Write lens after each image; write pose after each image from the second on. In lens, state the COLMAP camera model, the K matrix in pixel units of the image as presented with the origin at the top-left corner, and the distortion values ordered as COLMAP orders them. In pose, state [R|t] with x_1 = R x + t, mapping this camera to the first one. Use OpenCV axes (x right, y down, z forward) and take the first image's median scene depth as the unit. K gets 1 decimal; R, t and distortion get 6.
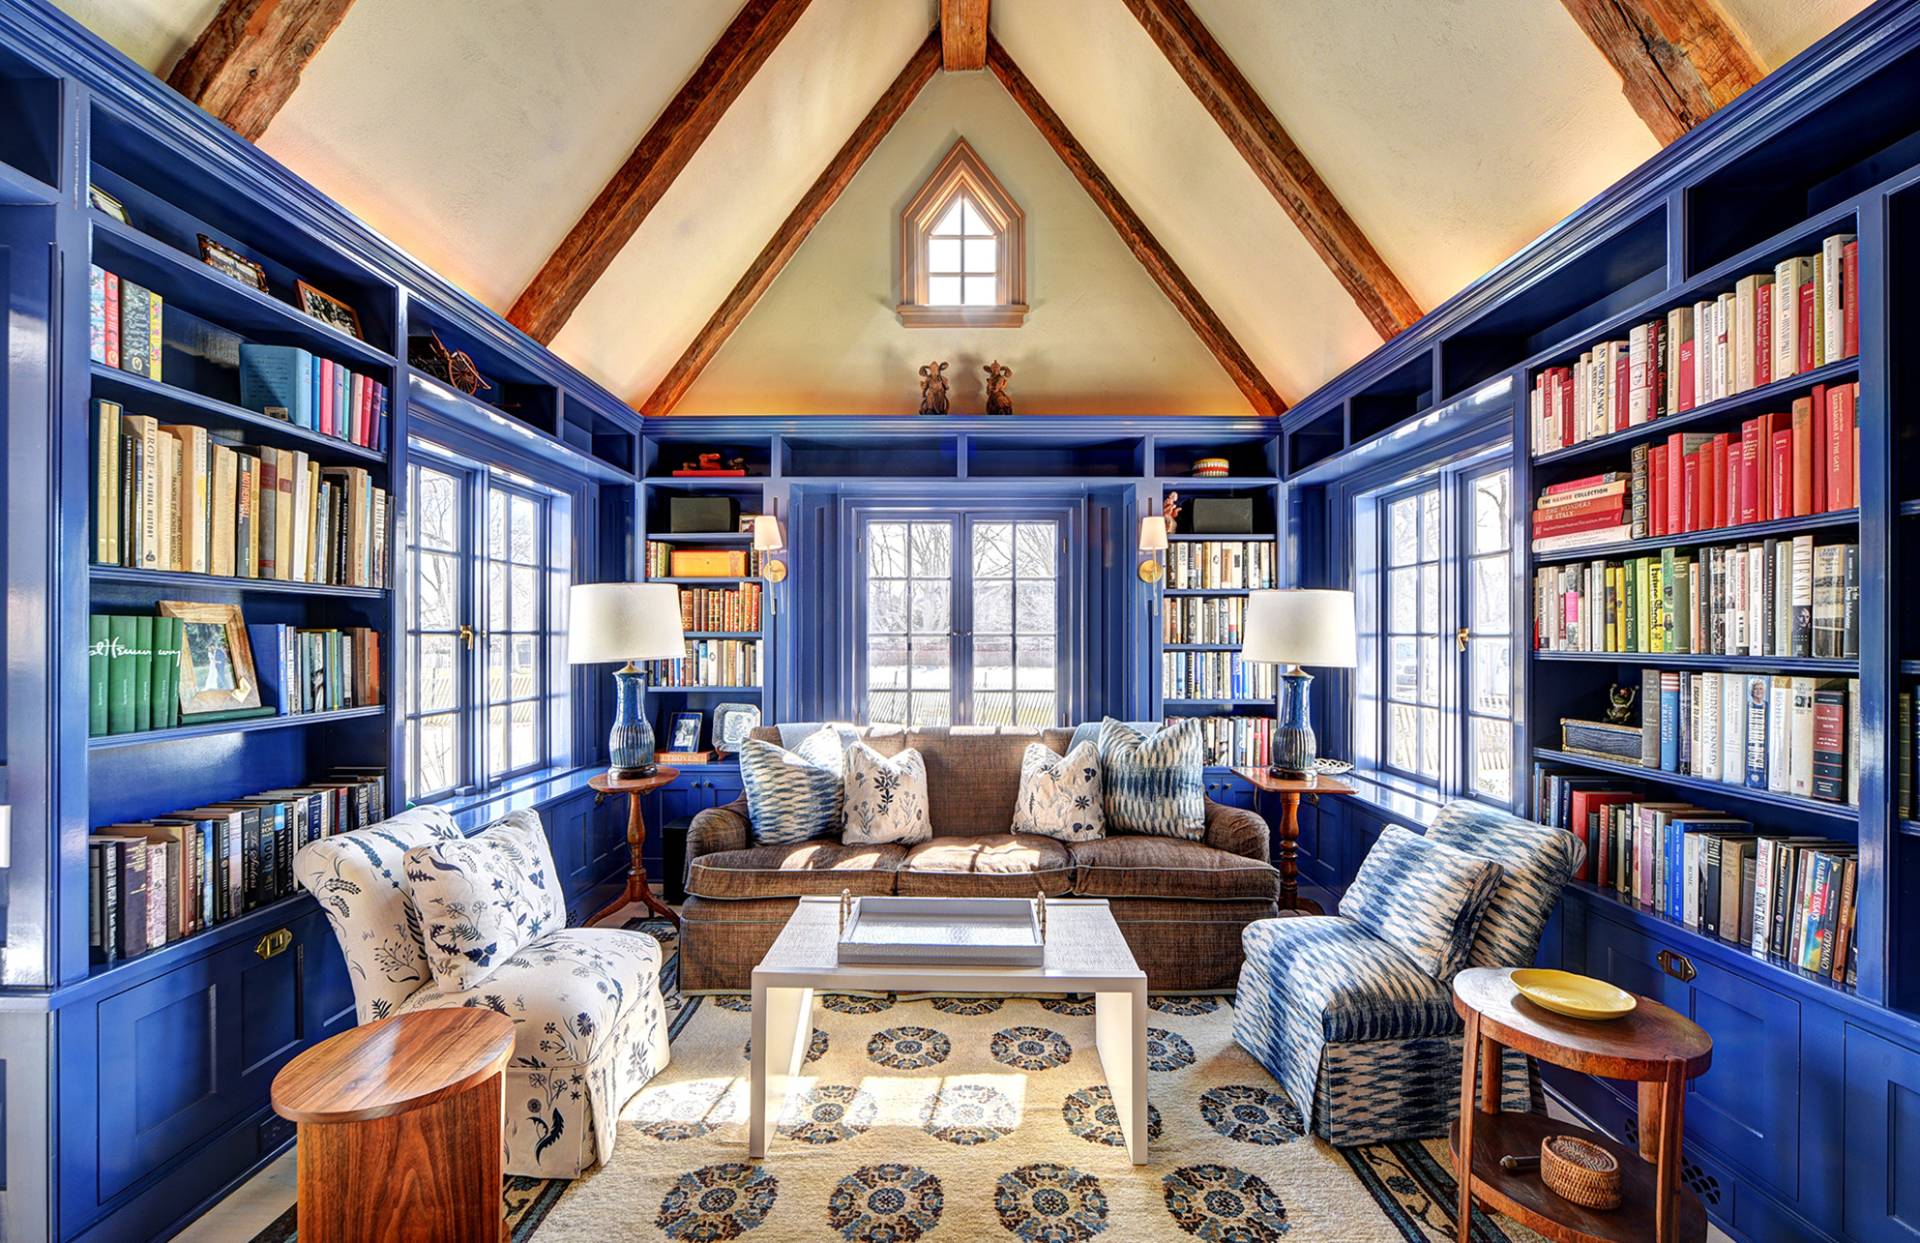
lens RADIAL K [[755.2, 0, 952.1], [0, 755.2, 635.4], [0, 0, 1]] dist [-0.008093, 0.000921]
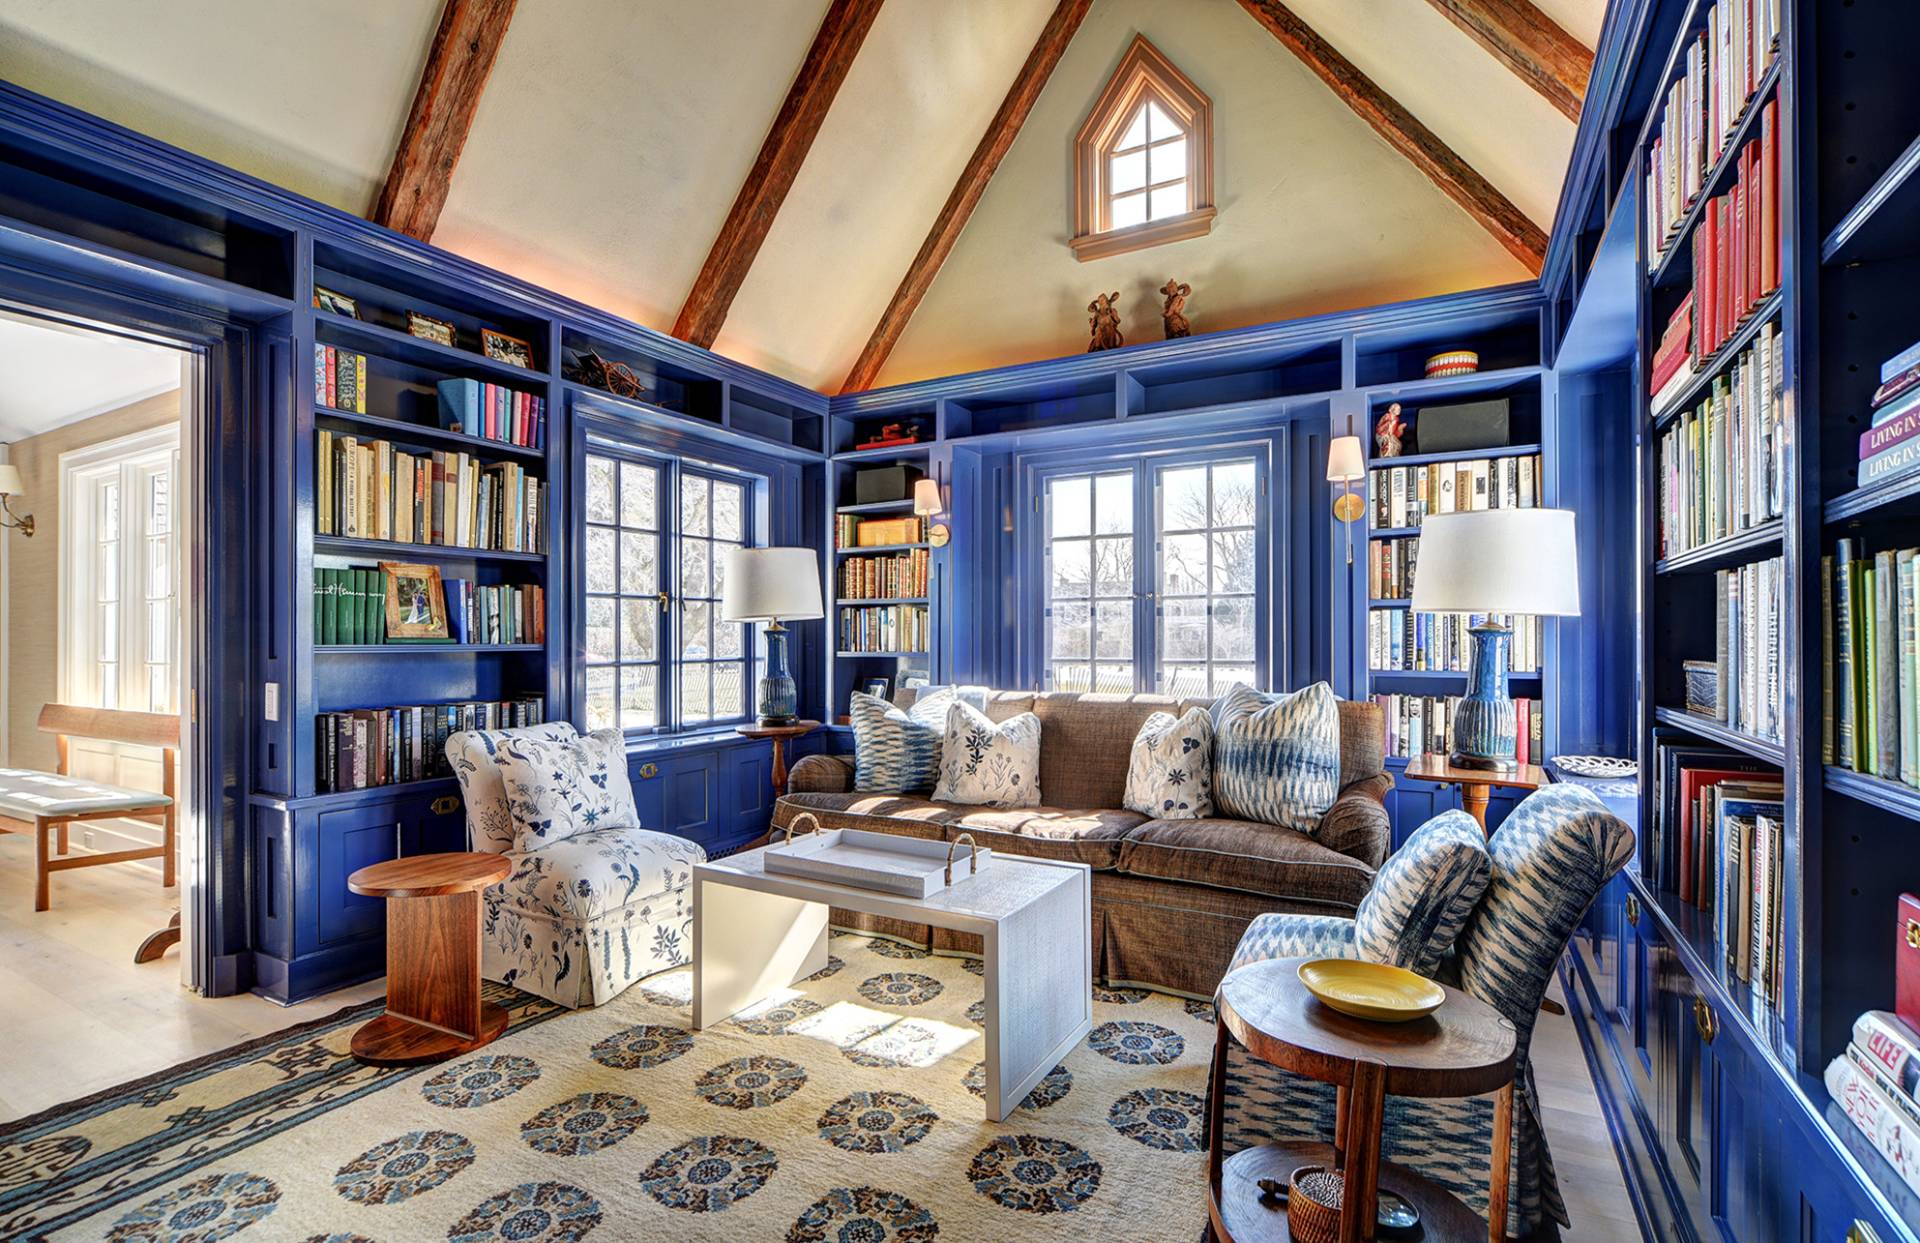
lens RADIAL K [[857.3, 0, 964.1], [0, 857.3, 630.8], [0, 0, 1]] dist [-0.010030, 0.000712]
pose [[0.883114, -0.006973, -0.469107, 0.434547], [0.006023, 0.999976, -0.003525, 0.059796], [0.469120, 0.000288, 0.883134, 0.028220]]
